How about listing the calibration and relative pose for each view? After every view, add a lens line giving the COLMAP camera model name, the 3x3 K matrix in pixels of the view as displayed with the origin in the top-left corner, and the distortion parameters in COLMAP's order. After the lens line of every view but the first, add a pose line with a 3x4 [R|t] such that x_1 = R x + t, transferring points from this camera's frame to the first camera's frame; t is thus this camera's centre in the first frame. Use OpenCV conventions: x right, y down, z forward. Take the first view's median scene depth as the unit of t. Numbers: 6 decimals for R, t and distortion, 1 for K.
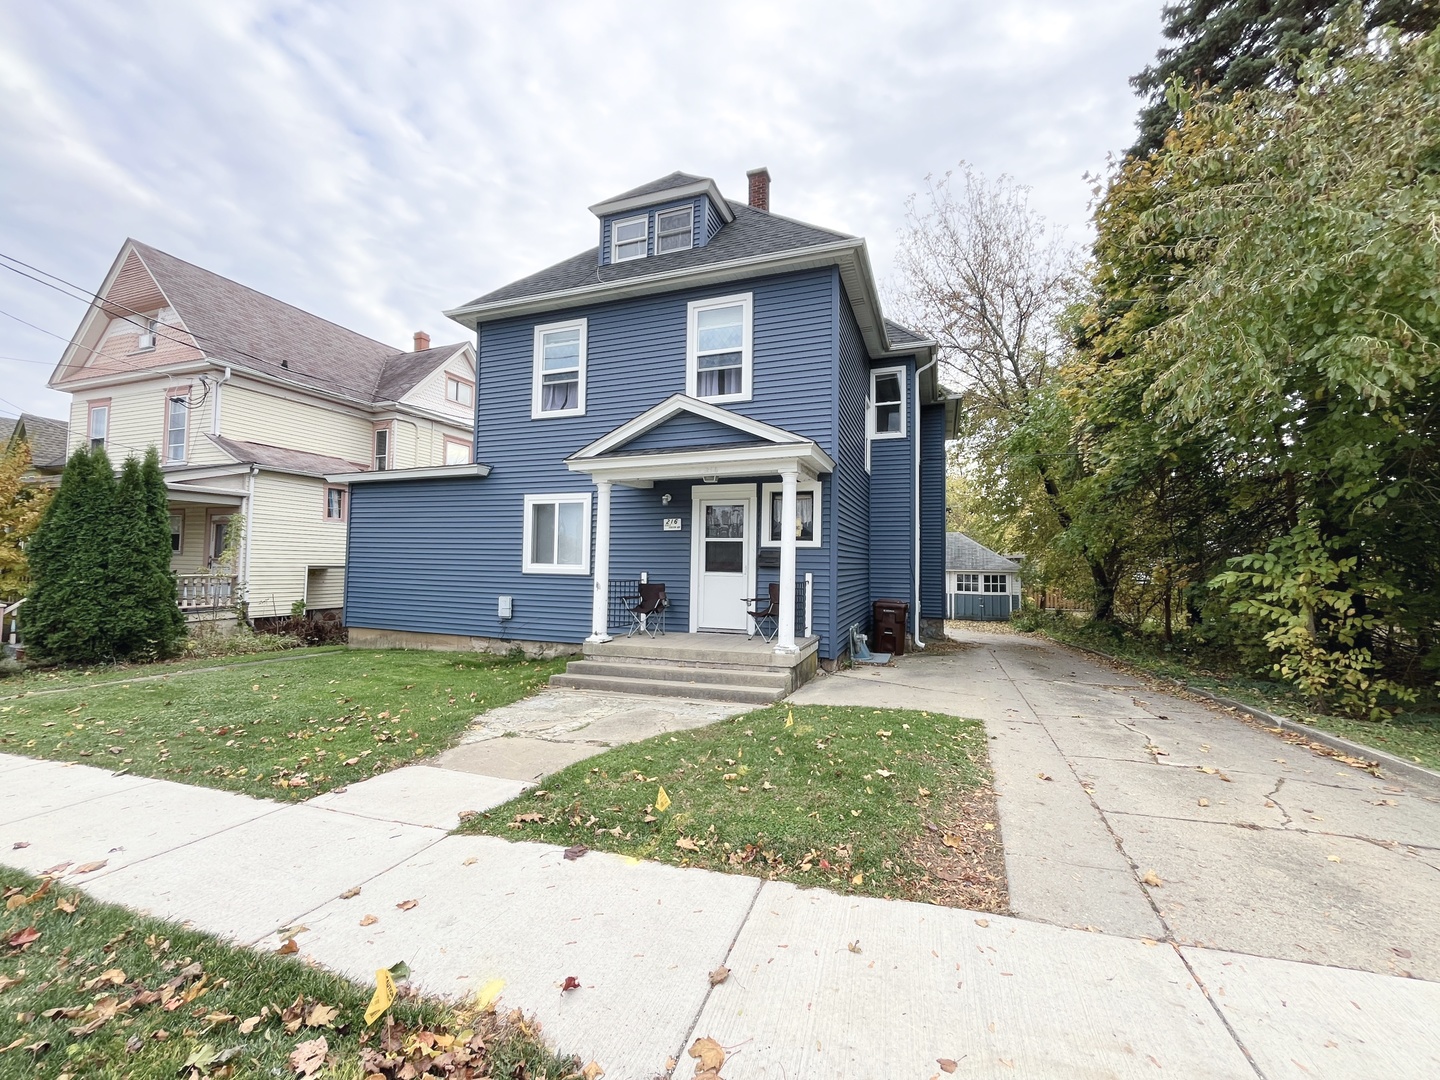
lens RADIAL K [[586.9, 0, 711.0], [0, 586.9, 539.4], [0, 0, 1]] dist [-0.009294, 0.001132]
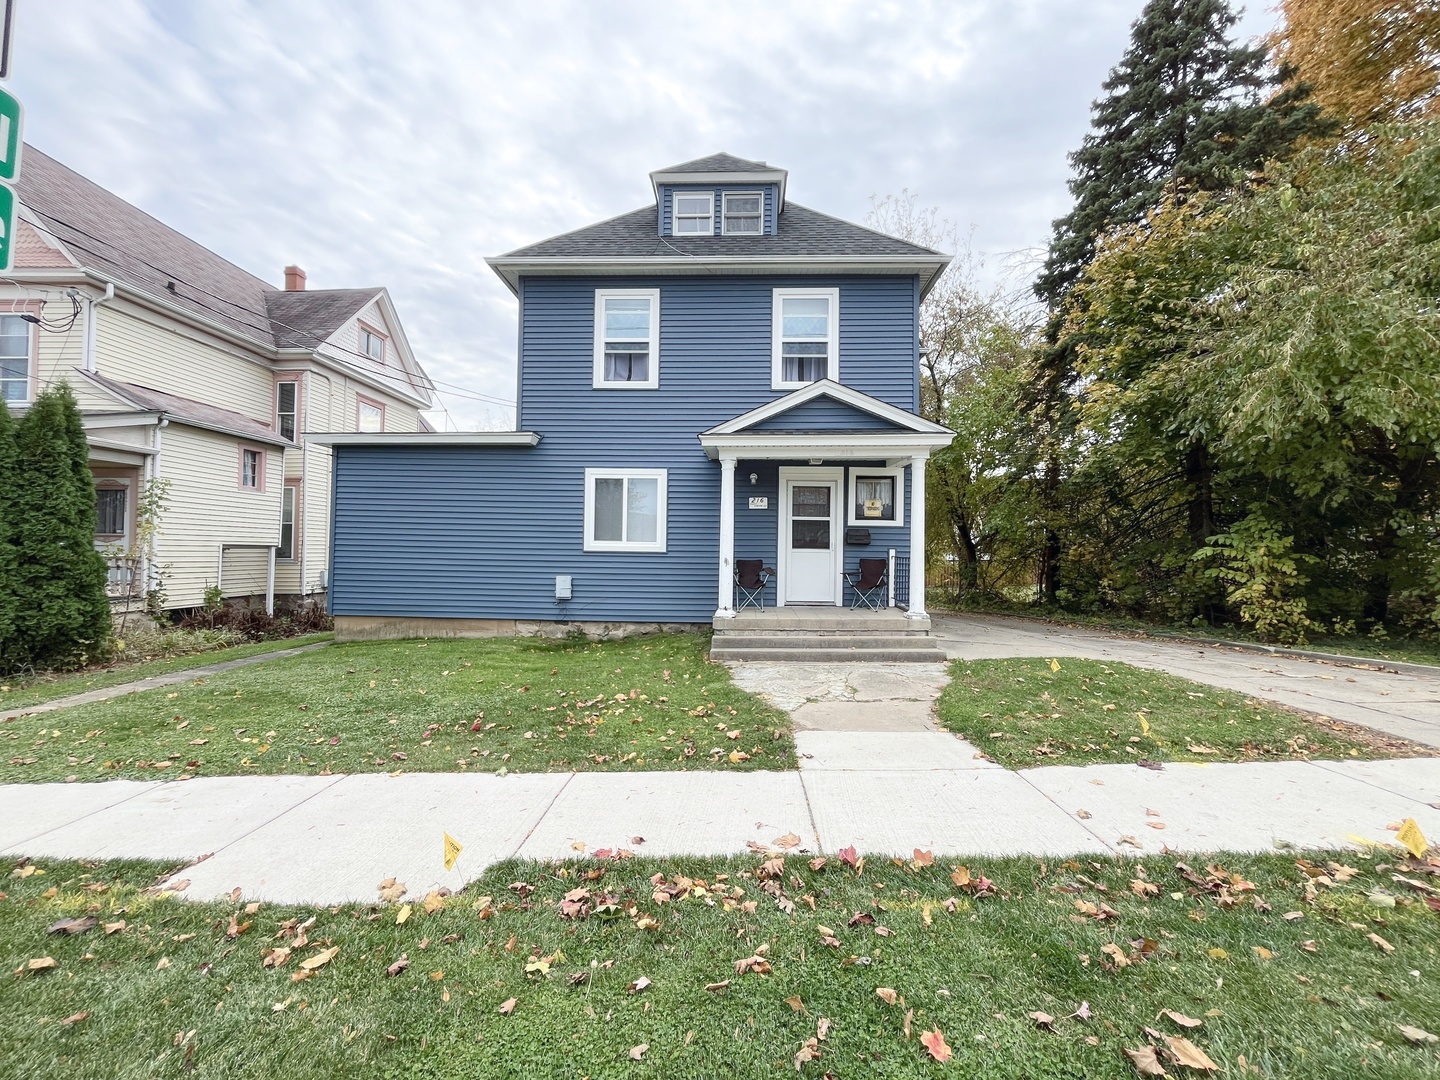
lens RADIAL K [[586.9, 0, 704.6], [0, 586.9, 538.6], [0, 0, 1]] dist [-0.009294, 0.001132]
pose [[0.950697, 0.005855, 0.310065, -0.439279], [-0.013565, 0.999650, 0.022717, 0.013778], [-0.309823, -0.025803, 0.950444, 0.040682]]
